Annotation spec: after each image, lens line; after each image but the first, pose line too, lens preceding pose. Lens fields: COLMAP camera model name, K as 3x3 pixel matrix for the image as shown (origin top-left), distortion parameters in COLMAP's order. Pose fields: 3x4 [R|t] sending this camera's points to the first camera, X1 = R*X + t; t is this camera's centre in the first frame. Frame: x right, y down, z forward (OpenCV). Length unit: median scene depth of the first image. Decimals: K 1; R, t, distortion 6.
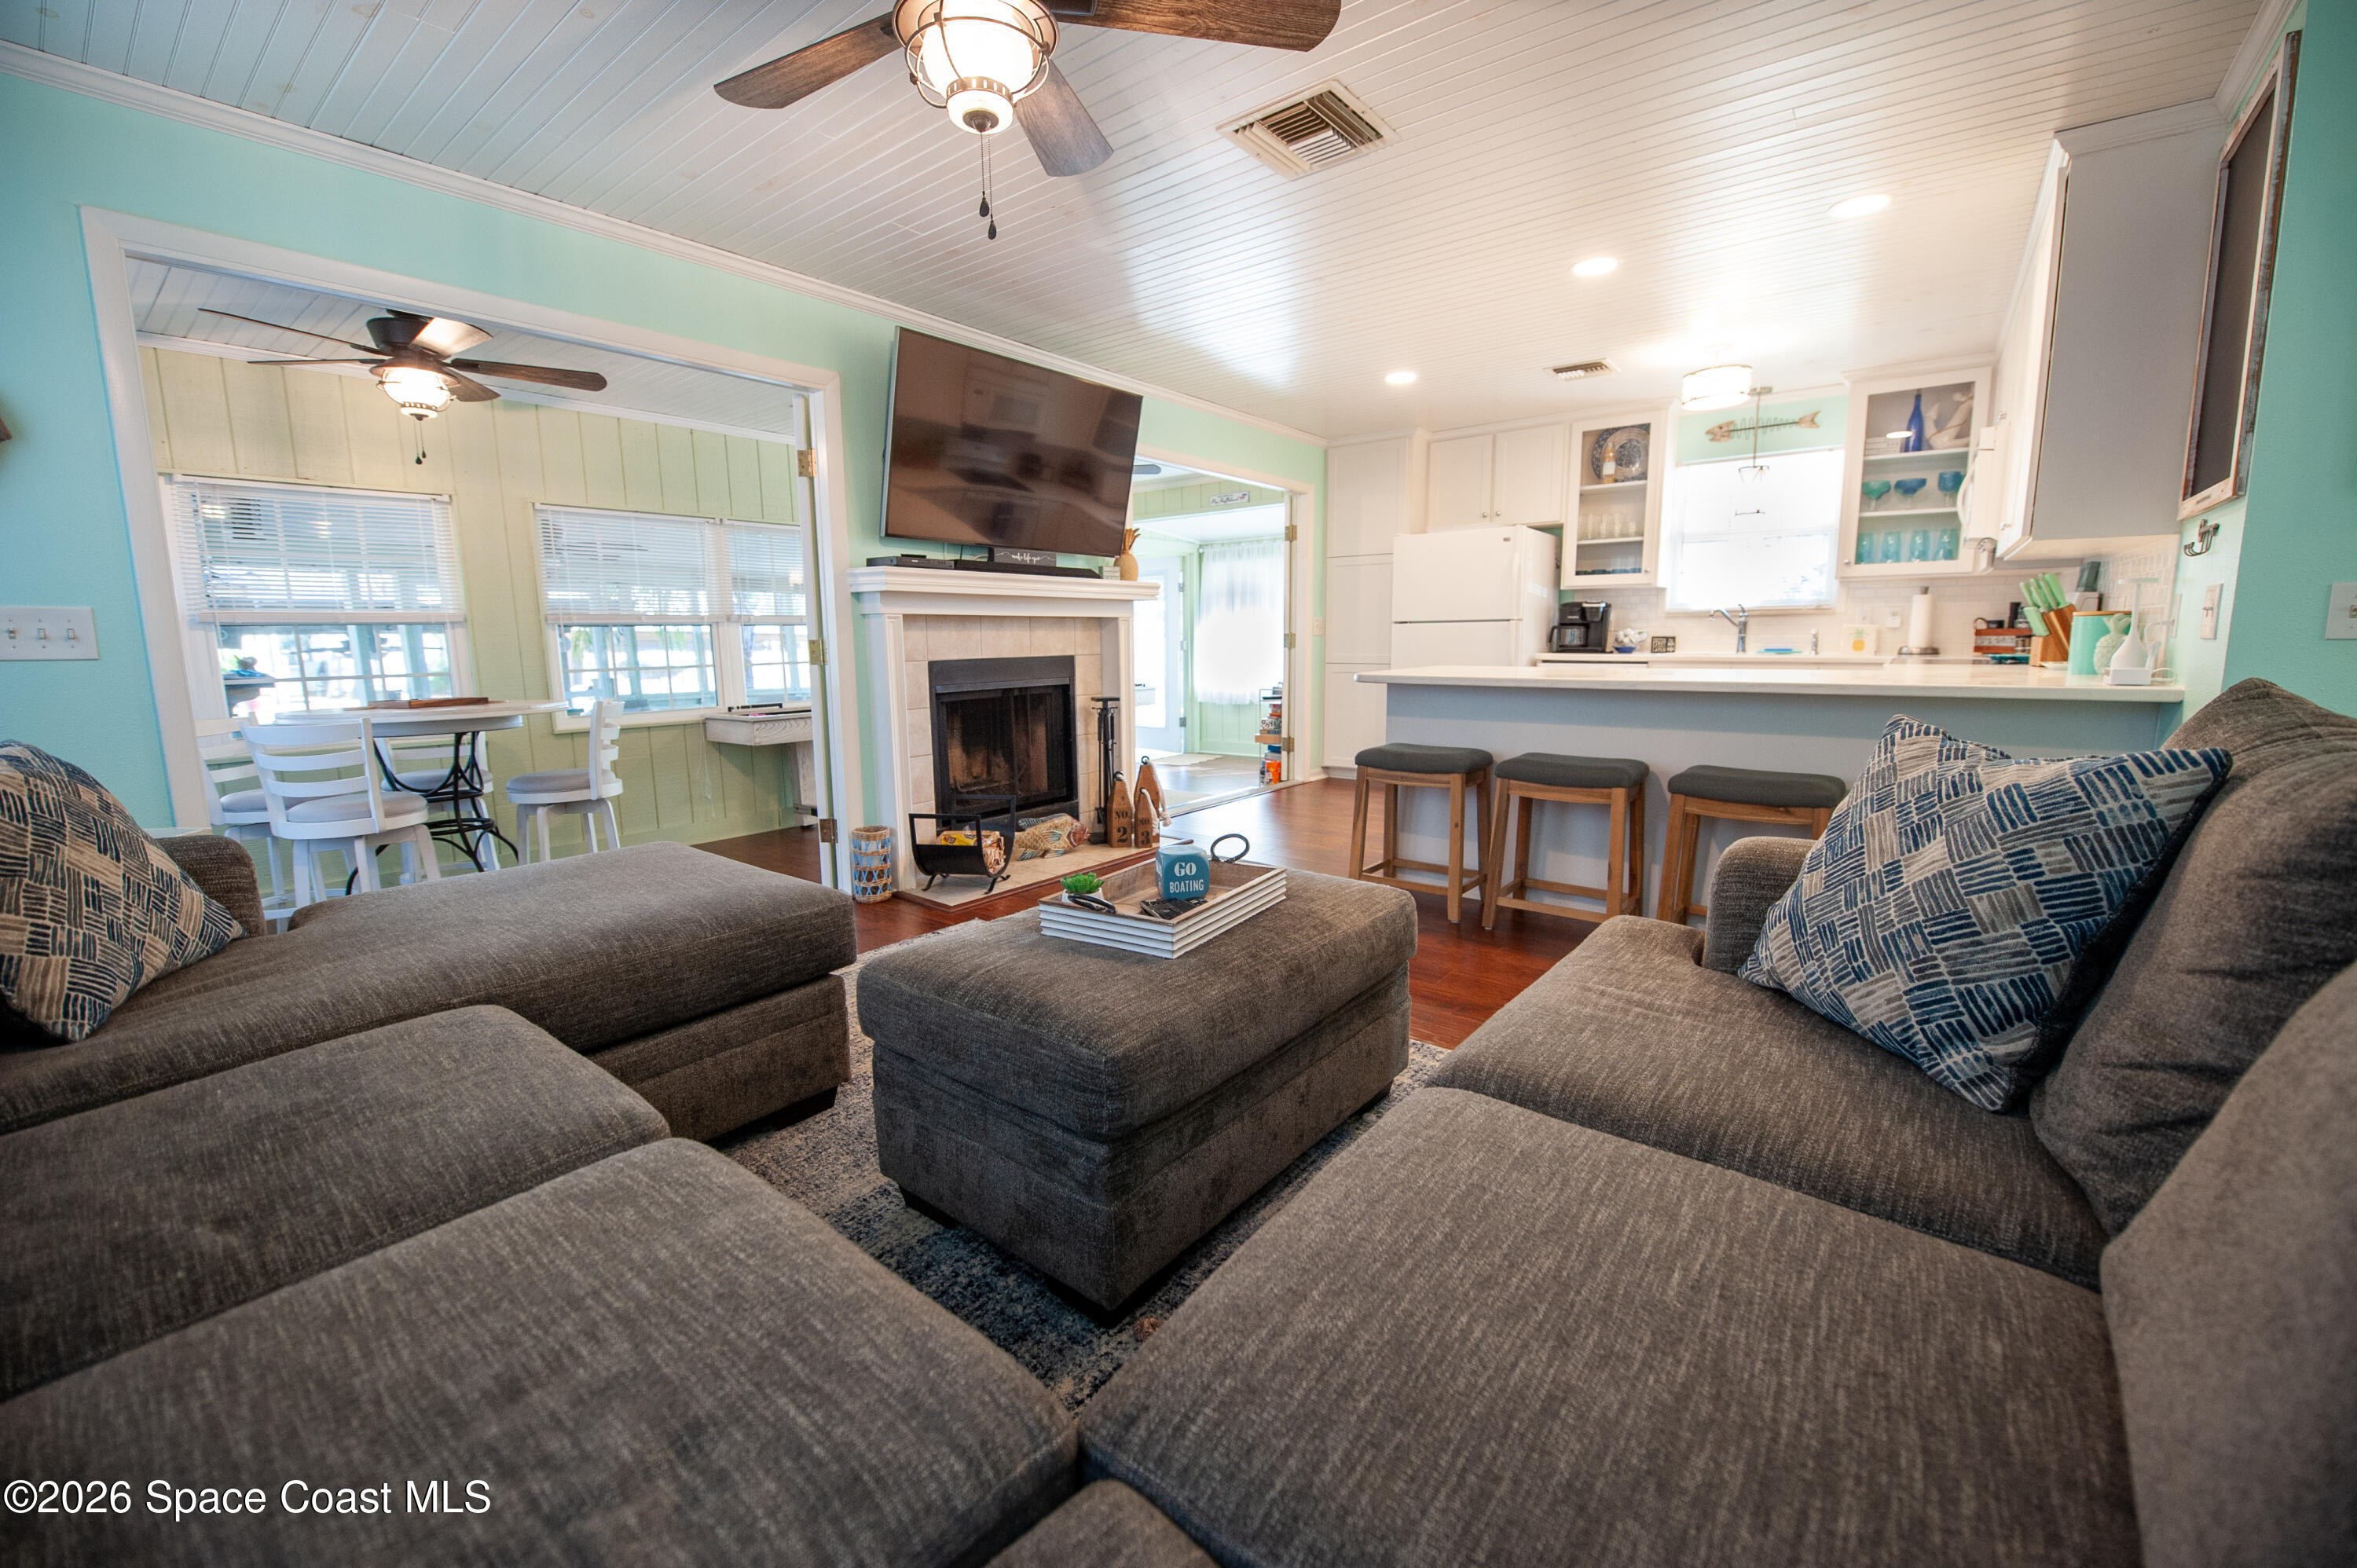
lens RADIAL K [[936.9, 0, 1178.5], [0, 936.9, 784.0], [0, 0, 1]] dist [-0.021808, -0.000412]
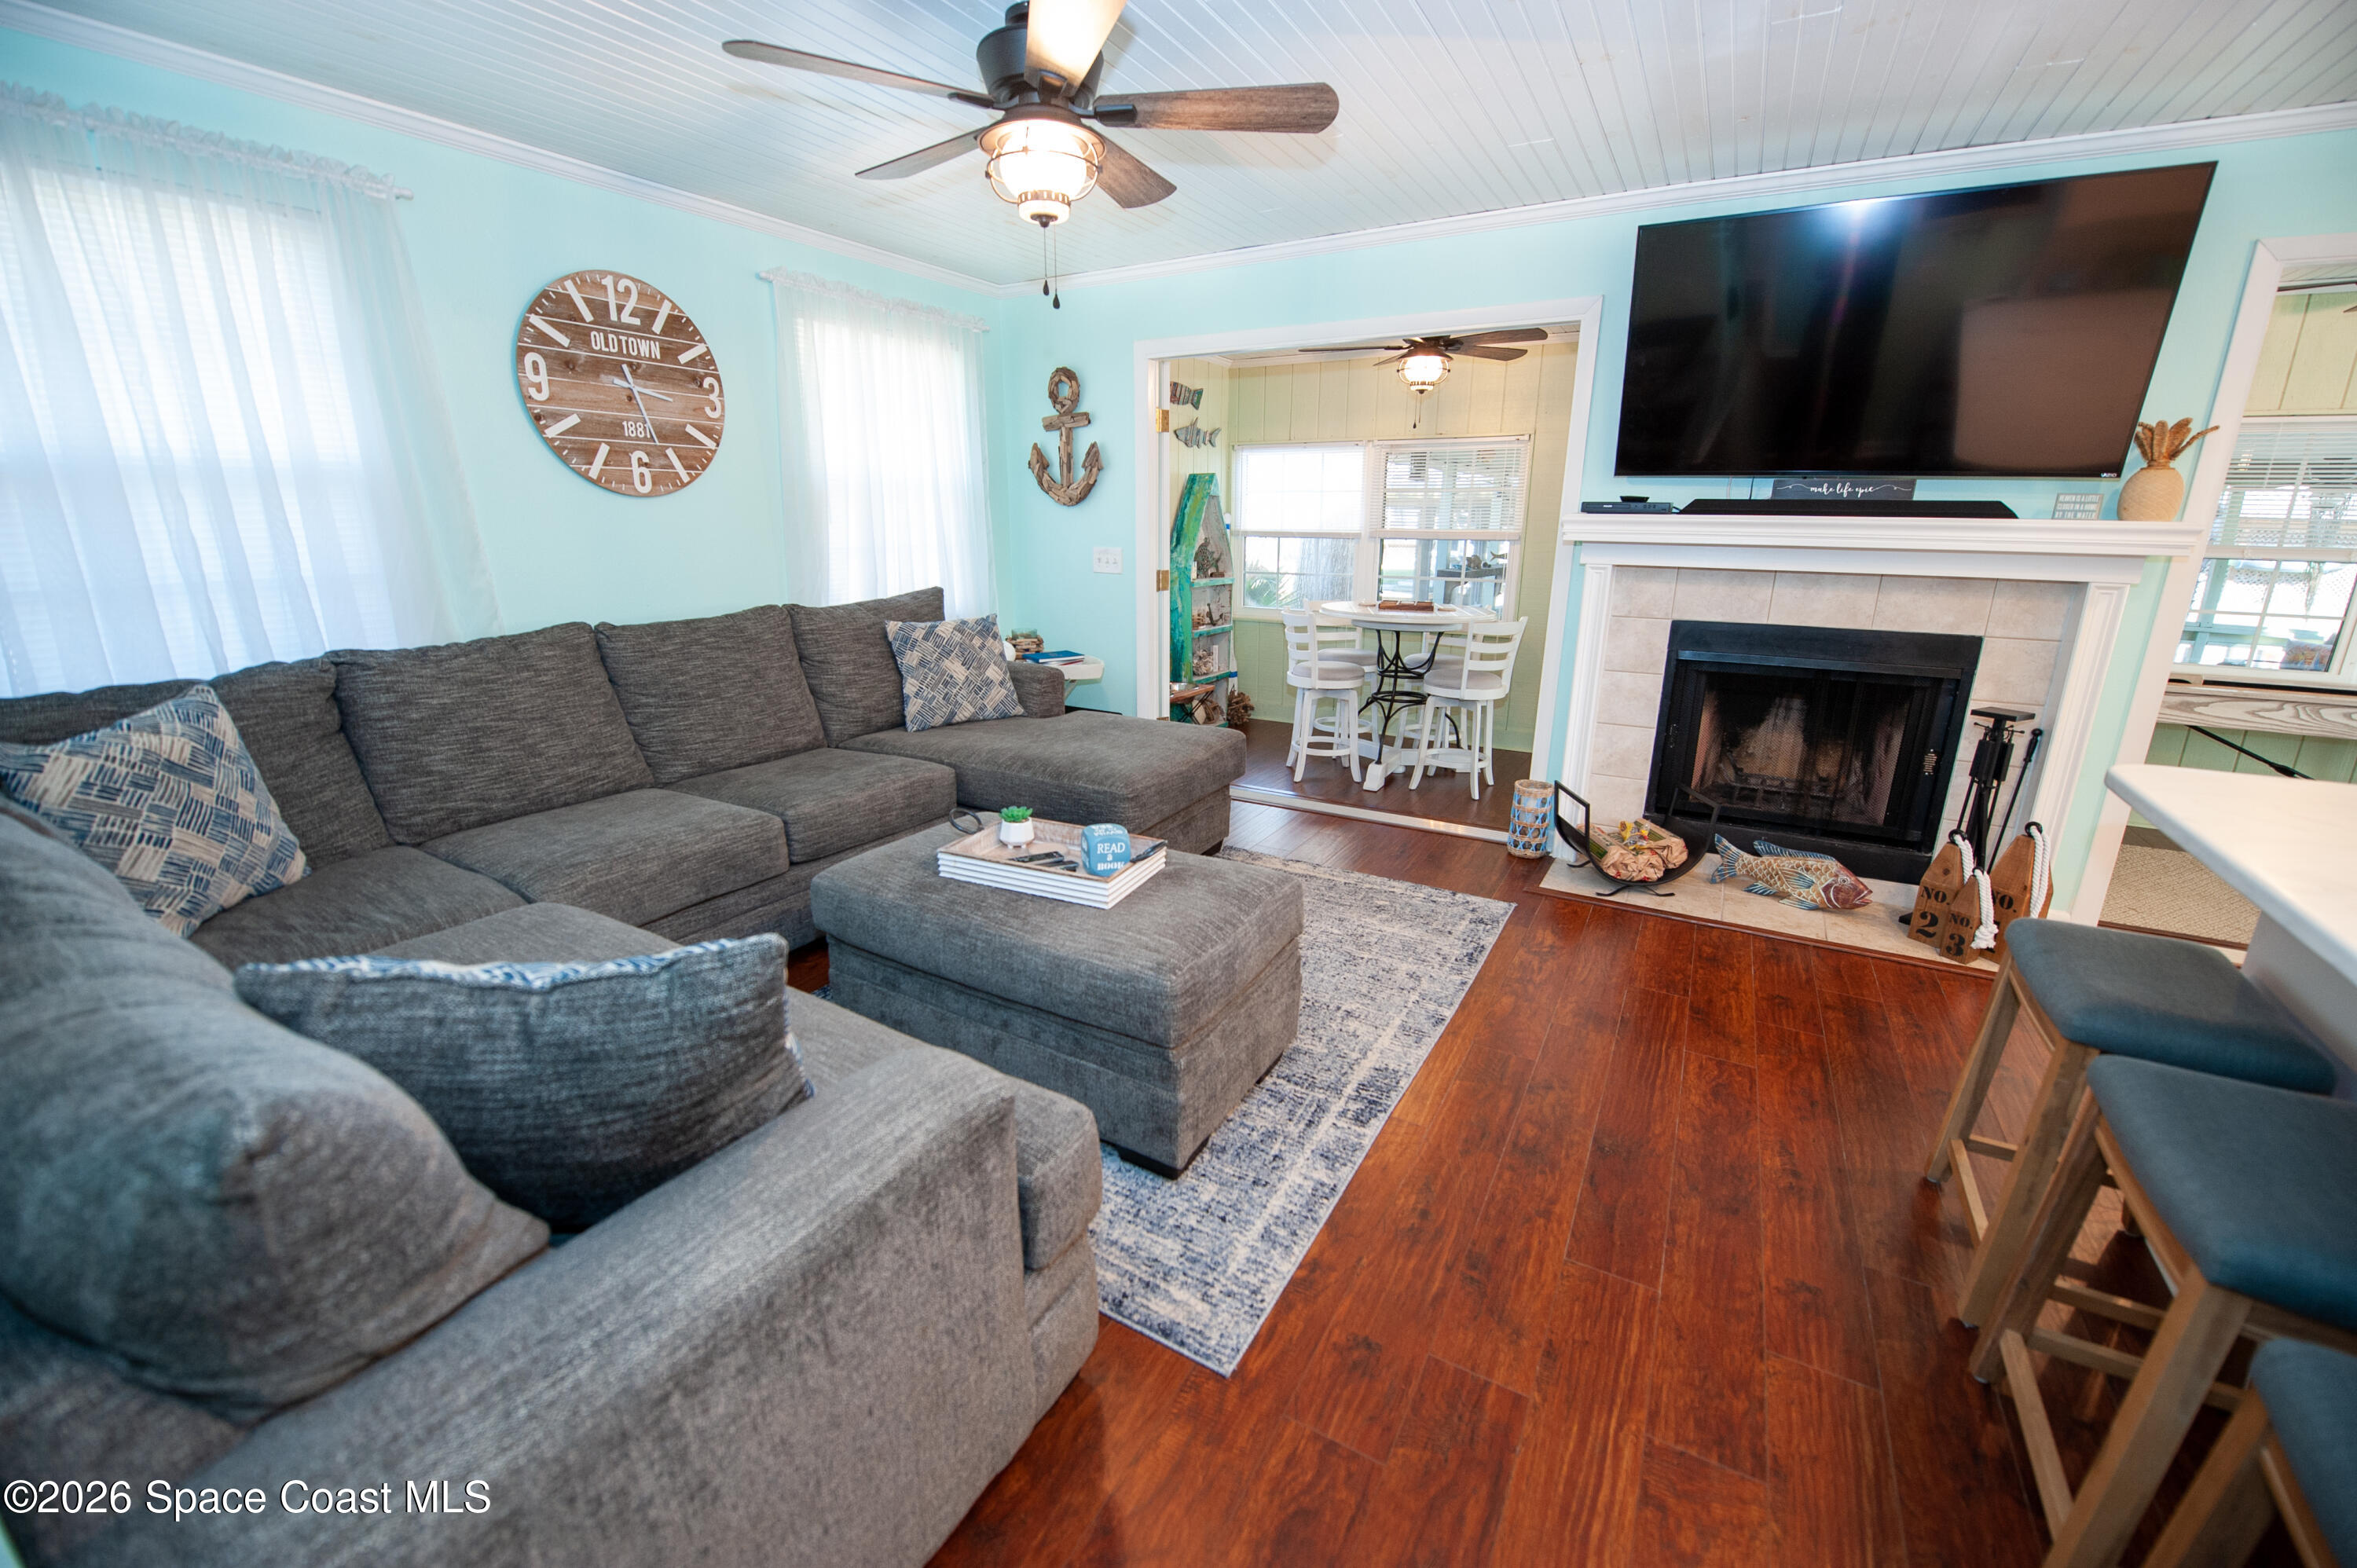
lens RADIAL K [[936.9, 0, 1178.5], [0, 936.9, 784.0], [0, 0, 1]] dist [-0.021808, -0.000412]
pose [[0.121487, 0.284415, -0.950973, 0.445982], [-0.158258, 0.951363, 0.264315, -0.121928], [0.979896, 0.118388, 0.160589, 0.380678]]
